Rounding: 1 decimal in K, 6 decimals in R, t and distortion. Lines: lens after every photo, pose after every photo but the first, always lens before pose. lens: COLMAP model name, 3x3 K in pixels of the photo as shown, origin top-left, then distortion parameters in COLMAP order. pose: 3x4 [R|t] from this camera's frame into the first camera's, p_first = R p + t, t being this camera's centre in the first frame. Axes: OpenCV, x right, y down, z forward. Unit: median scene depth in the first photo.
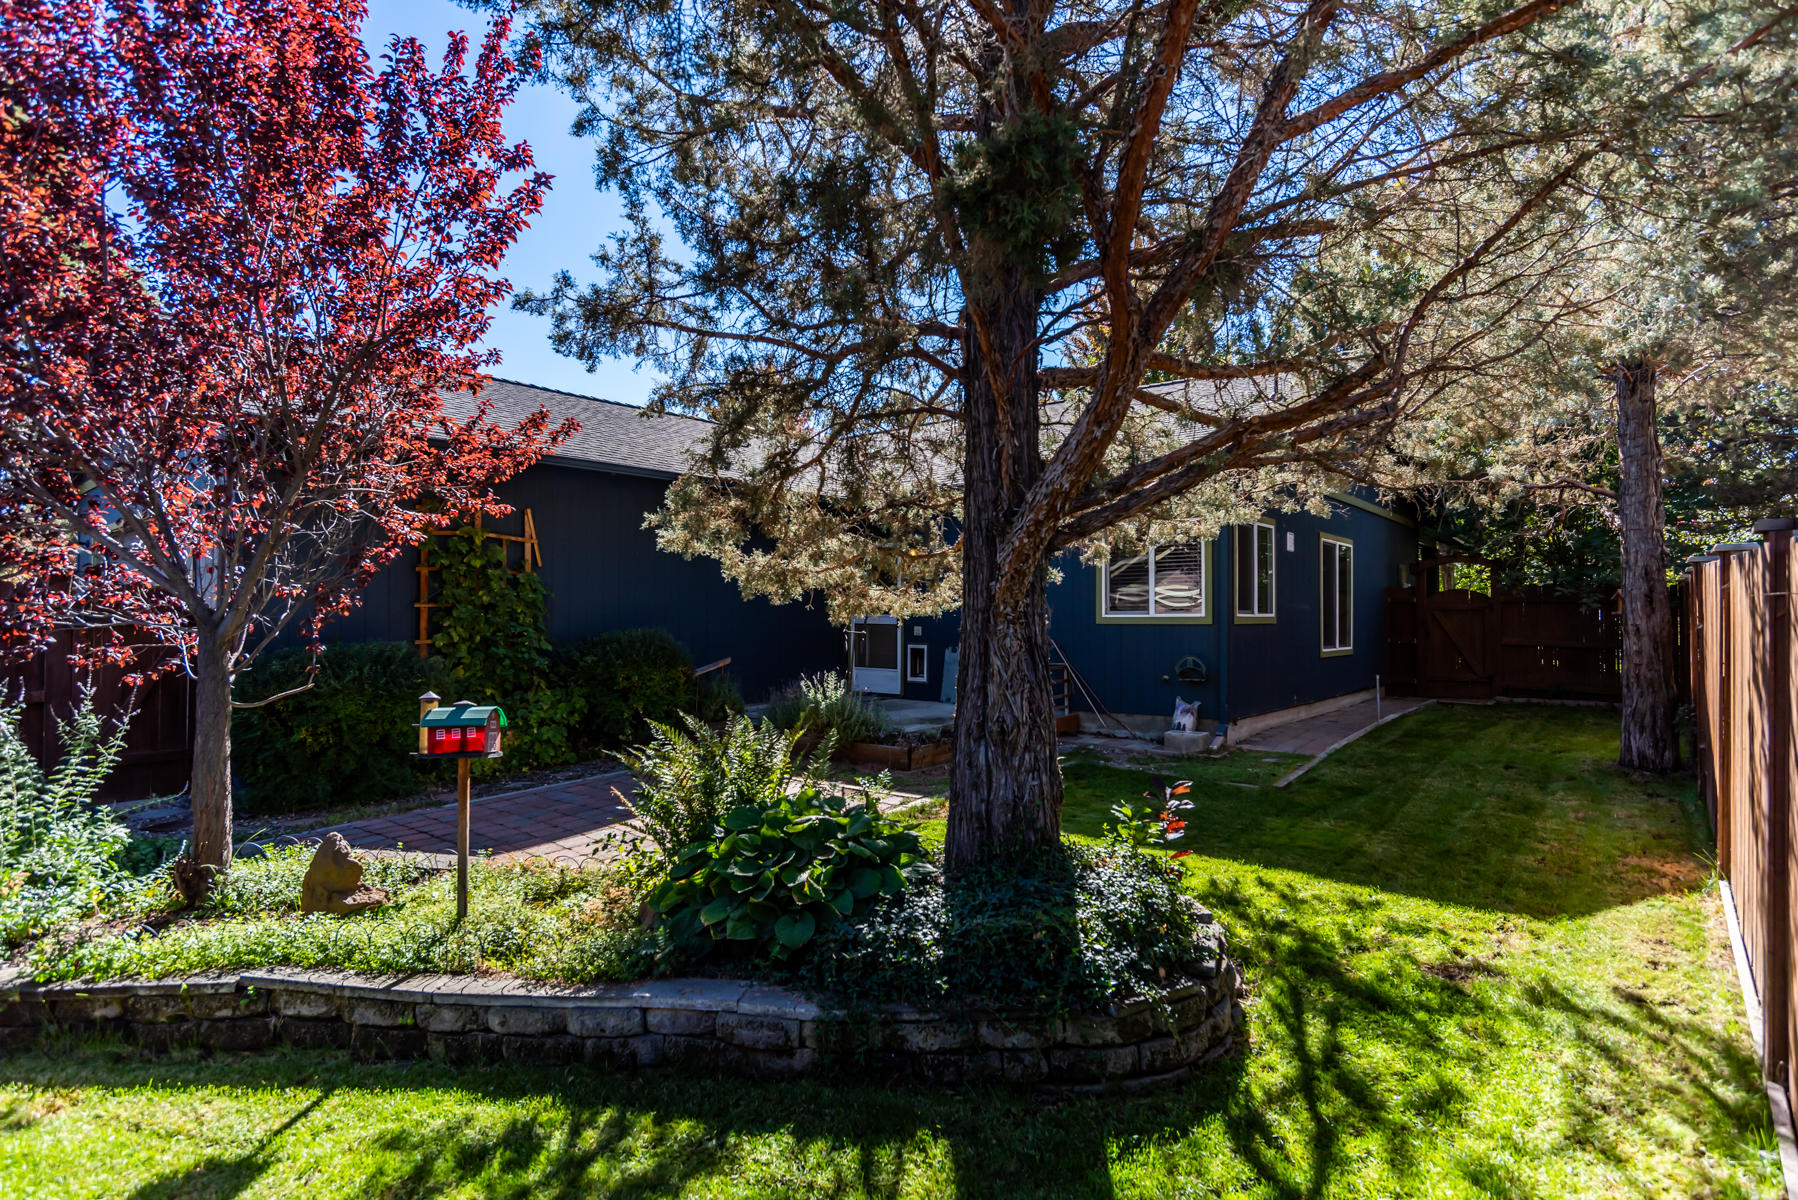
lens RADIAL K [[957.6, 0, 894.5], [0, 957.6, 599.1], [0, 0, 1]] dist [-0.055659, 0.027827]
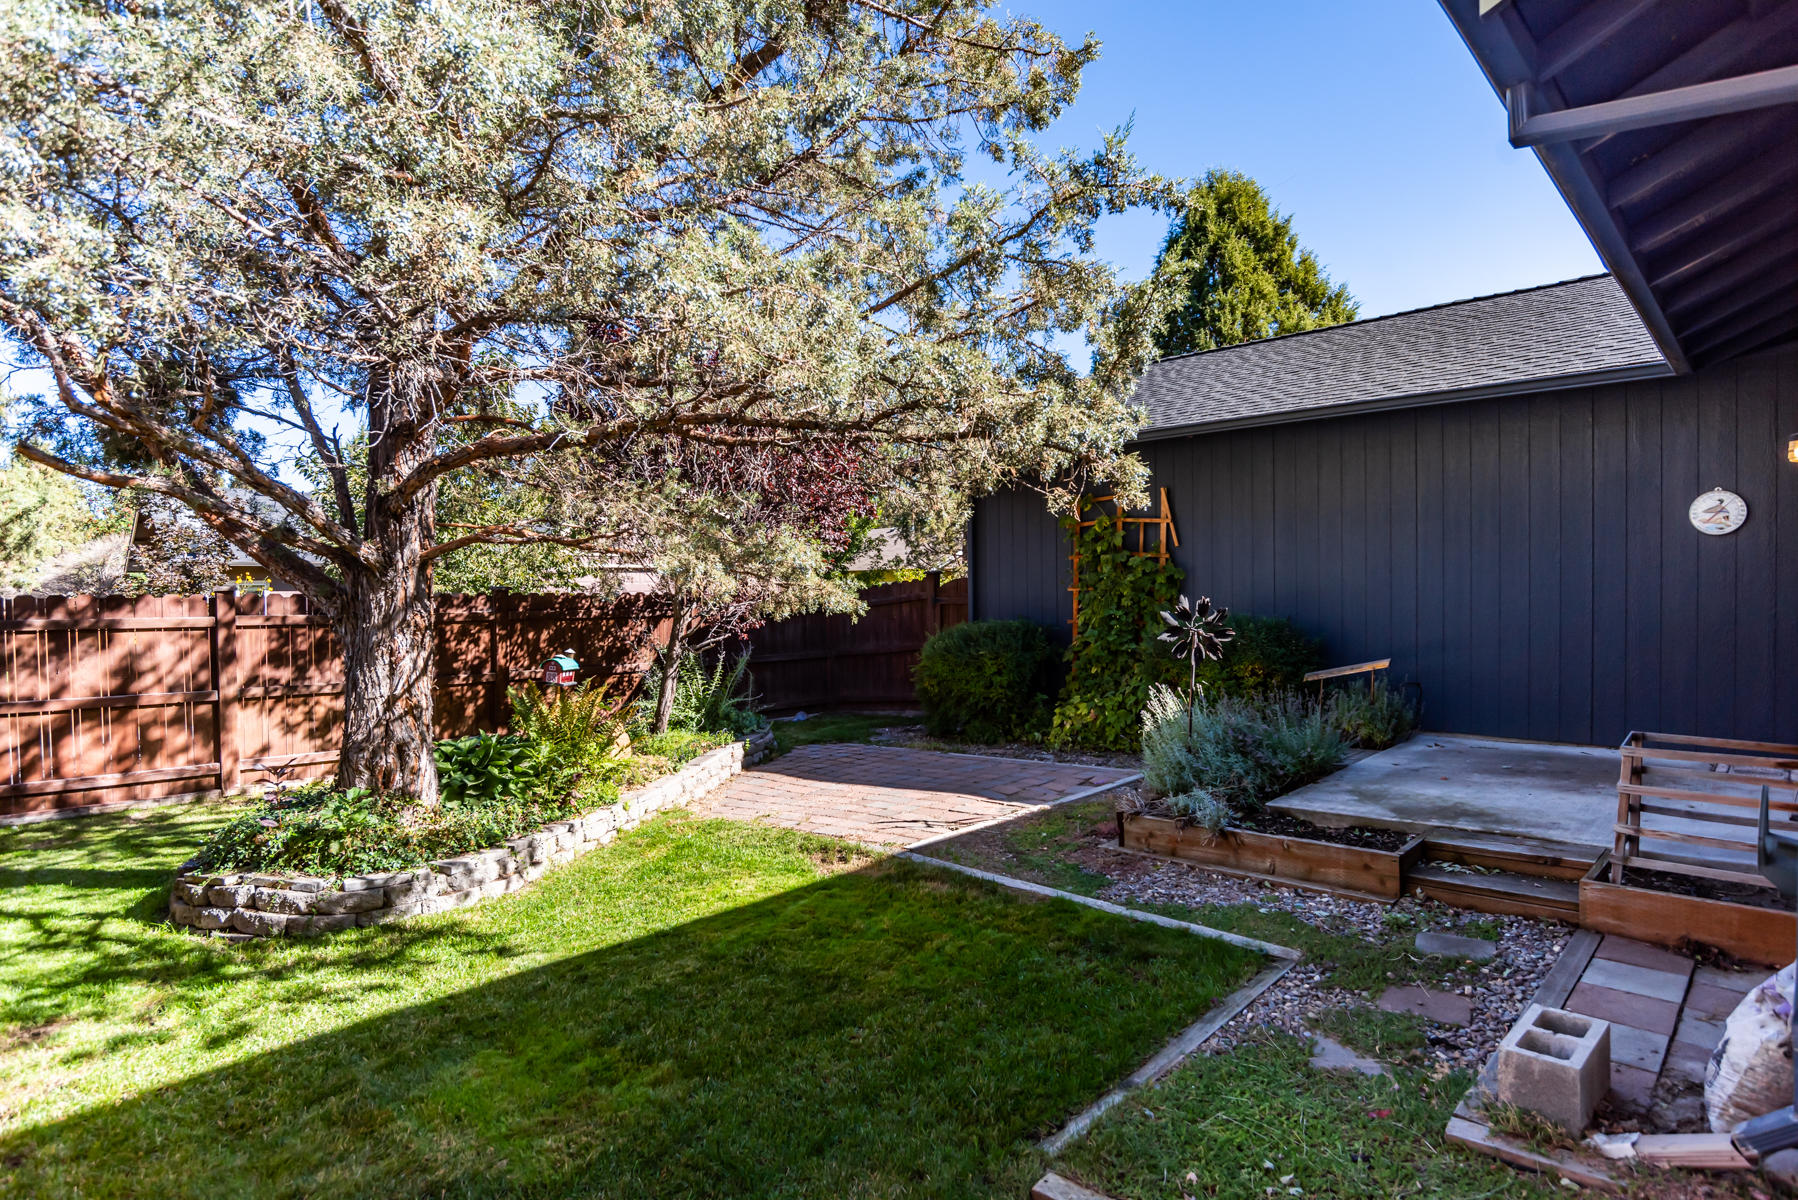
lens RADIAL K [[969.1, 0, 918.9], [0, 969.1, 597.2], [0, 0, 1]] dist [-0.062056, 0.032530]
pose [[-0.117935, 0.011773, -0.992951, 1.653443], [0.036039, 0.999322, 0.007568, -0.001224], [0.992367, -0.034892, -0.118280, 2.338680]]
